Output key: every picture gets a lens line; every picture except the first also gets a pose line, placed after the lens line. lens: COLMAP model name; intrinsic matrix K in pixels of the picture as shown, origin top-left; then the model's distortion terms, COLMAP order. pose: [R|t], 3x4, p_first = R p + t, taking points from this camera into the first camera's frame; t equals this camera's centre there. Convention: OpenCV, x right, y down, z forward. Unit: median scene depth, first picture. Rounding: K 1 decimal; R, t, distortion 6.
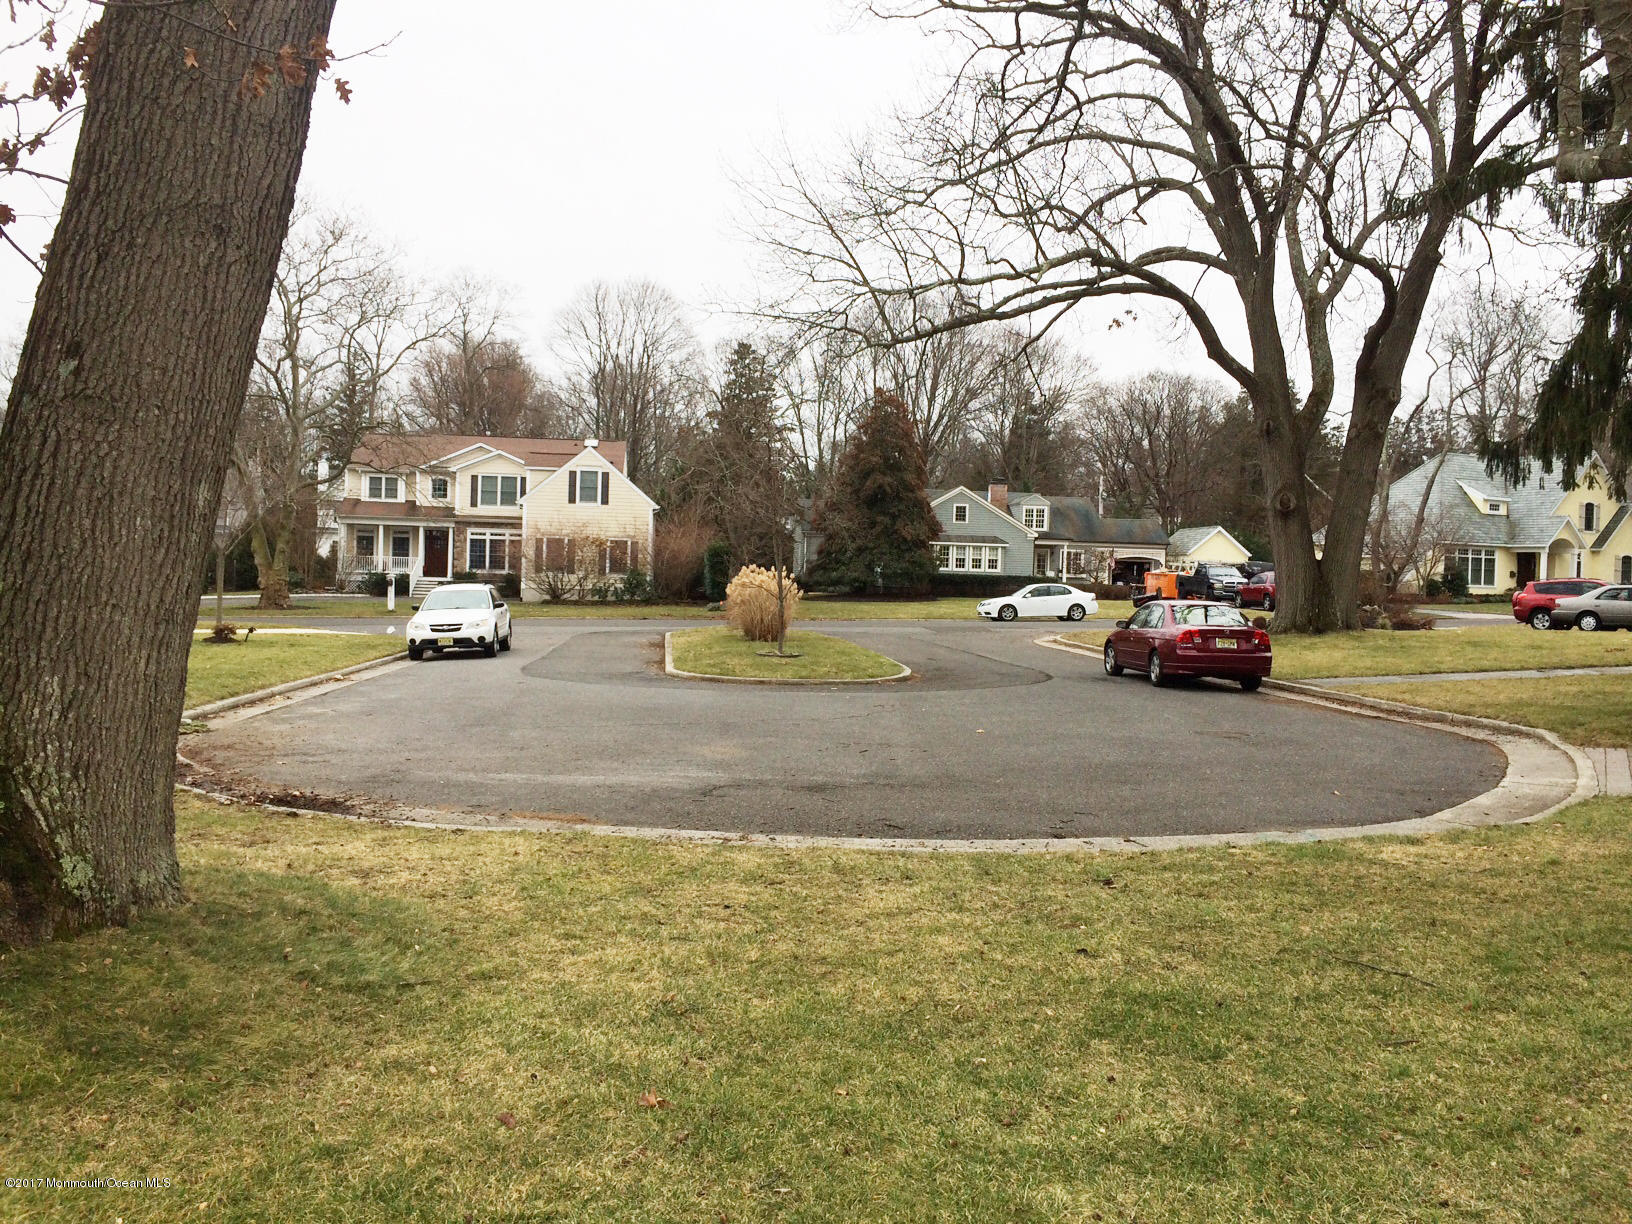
lens RADIAL K [[1366.5, 0, 812.3], [0, 1366.5, 642.8], [0, 0, 1]] dist [0.008416, 0.002927]
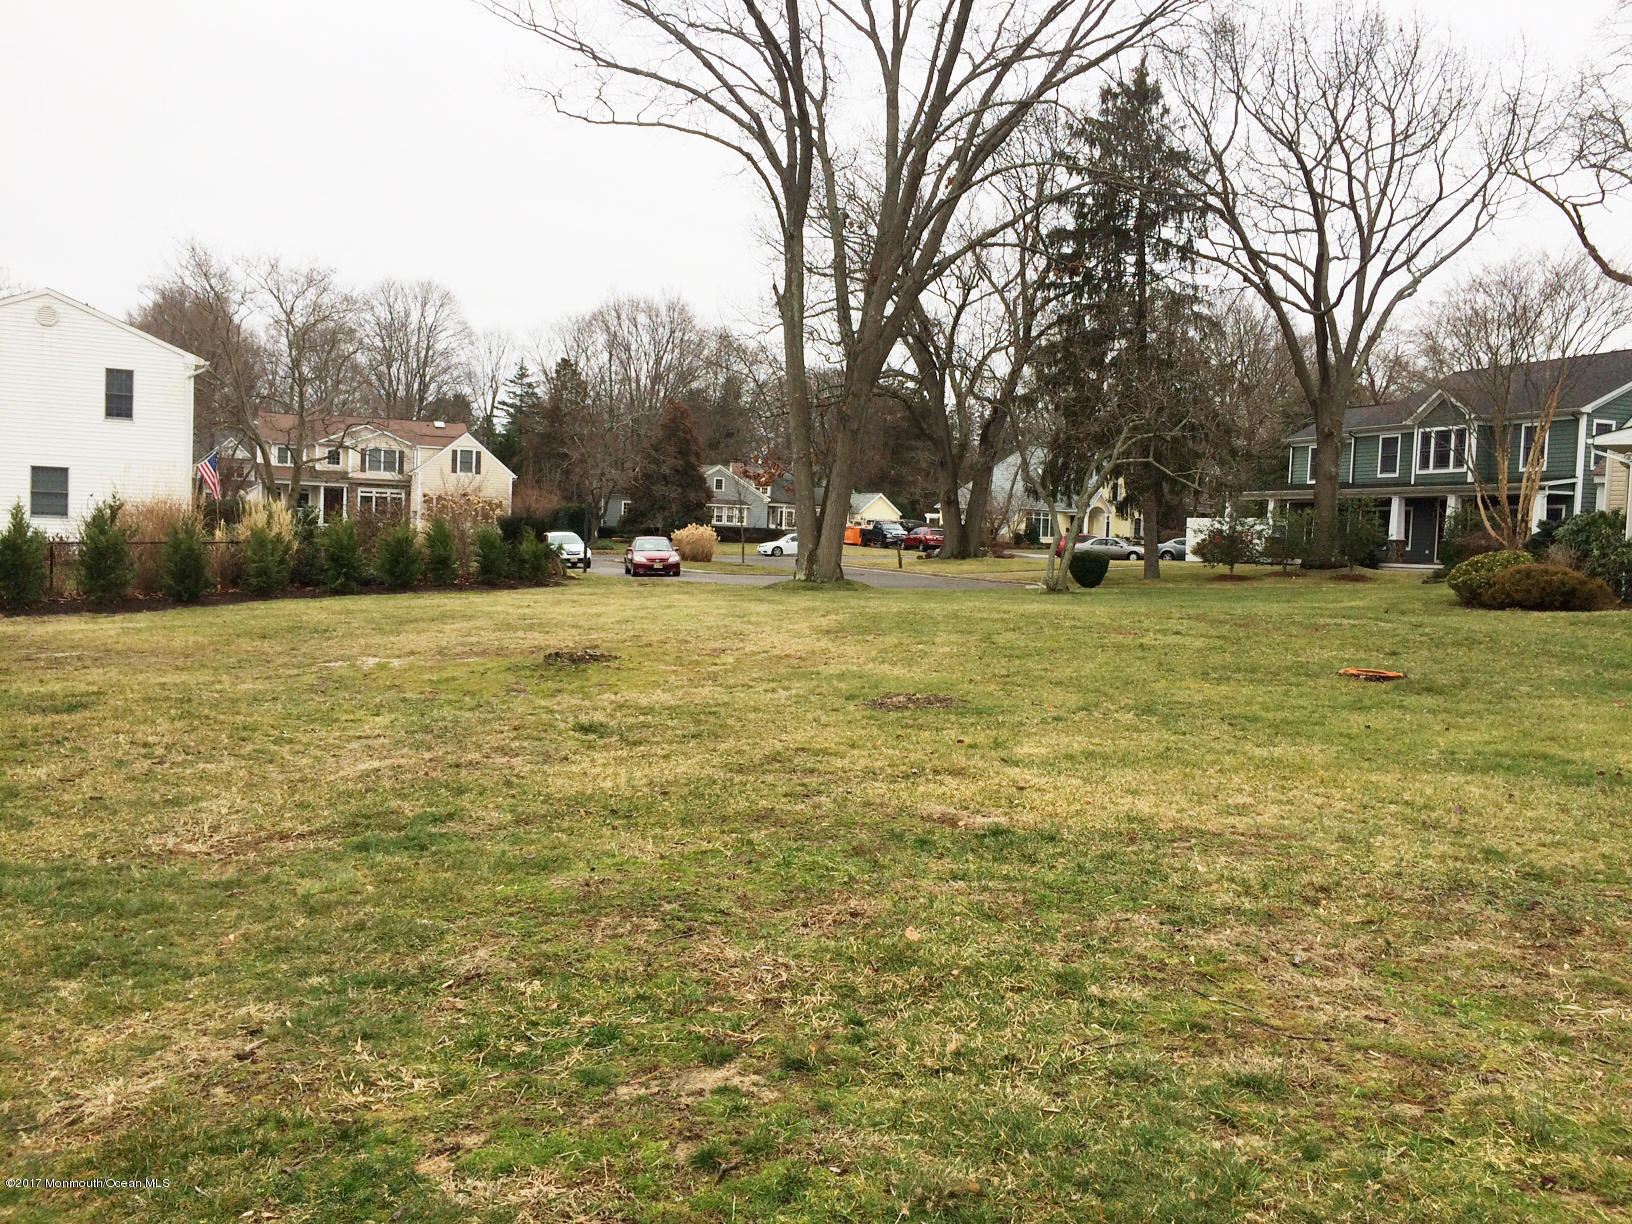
lens RADIAL K [[1366.5, 0, 812.3], [0, 1366.5, 642.8], [0, 0, 1]] dist [0.008416, 0.002927]
pose [[0.963870, -0.011493, 0.266126, -0.184627], [0.001189, 0.999244, 0.038847, 0.017502], [-0.266371, -0.037127, 0.963155, -0.432926]]
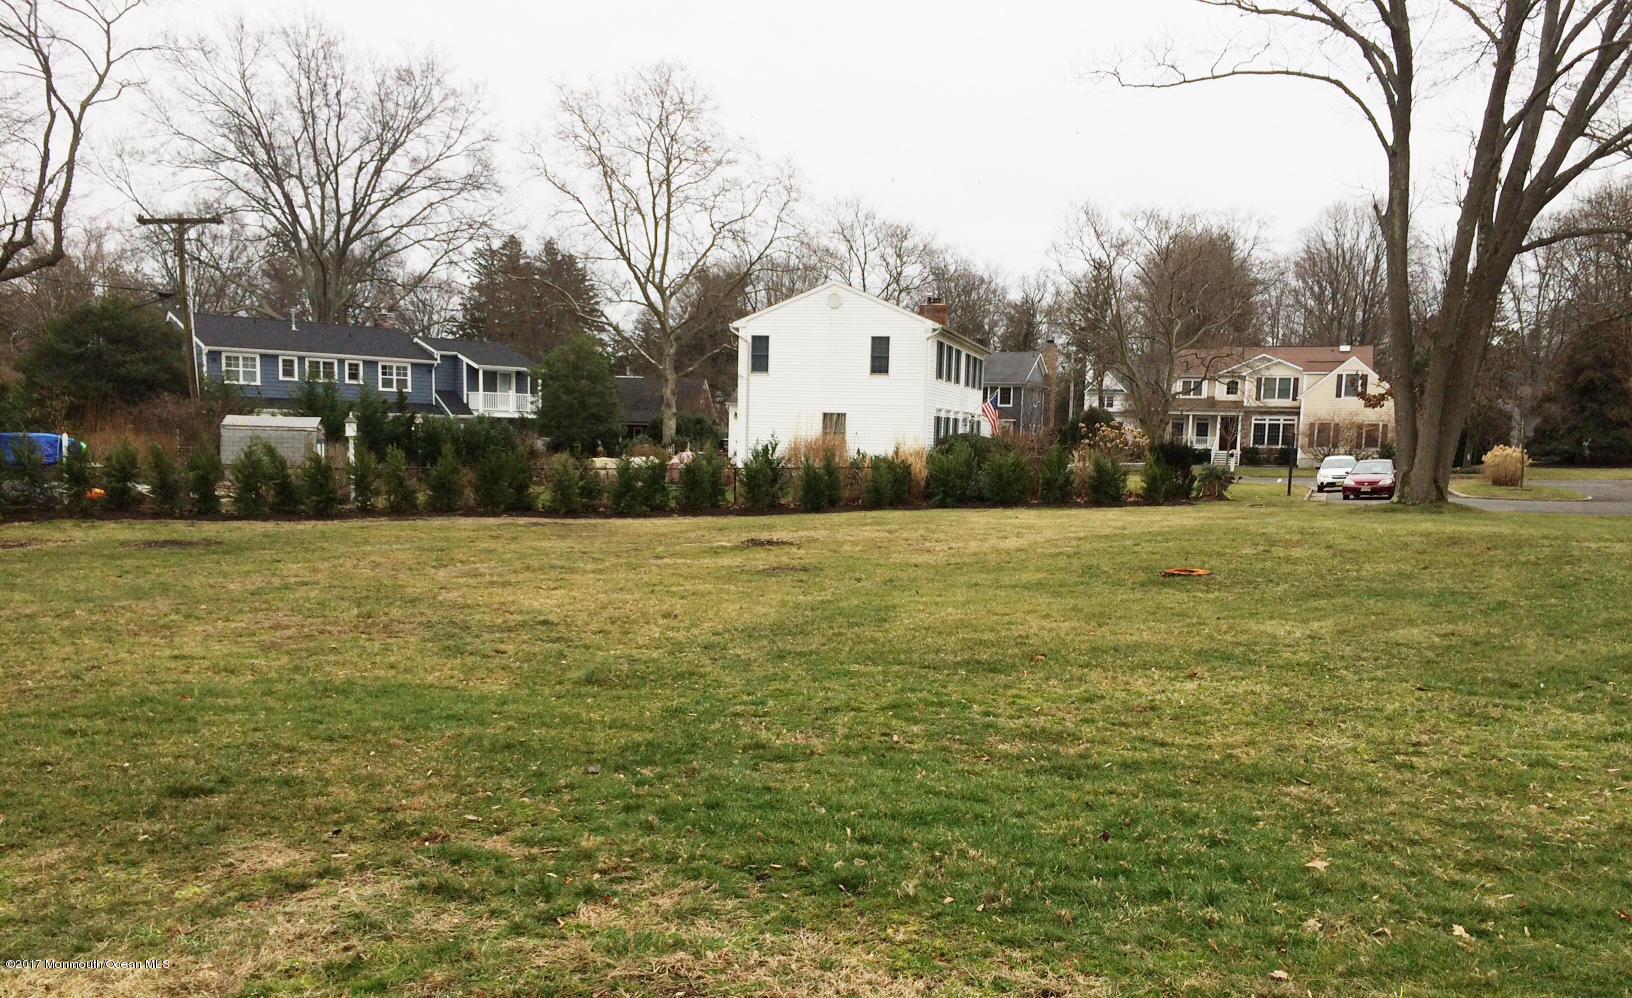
lens RADIAL K [[1370.8, 0, 814.9], [0, 1370.8, 592.8], [0, 0, 1]] dist [0.074374, -0.117346]
pose [[0.893482, 0.043963, -0.446942, -0.010997], [-0.018434, 0.997948, 0.061311, 0.019908], [0.448720, -0.046541, 0.892459, -0.492006]]
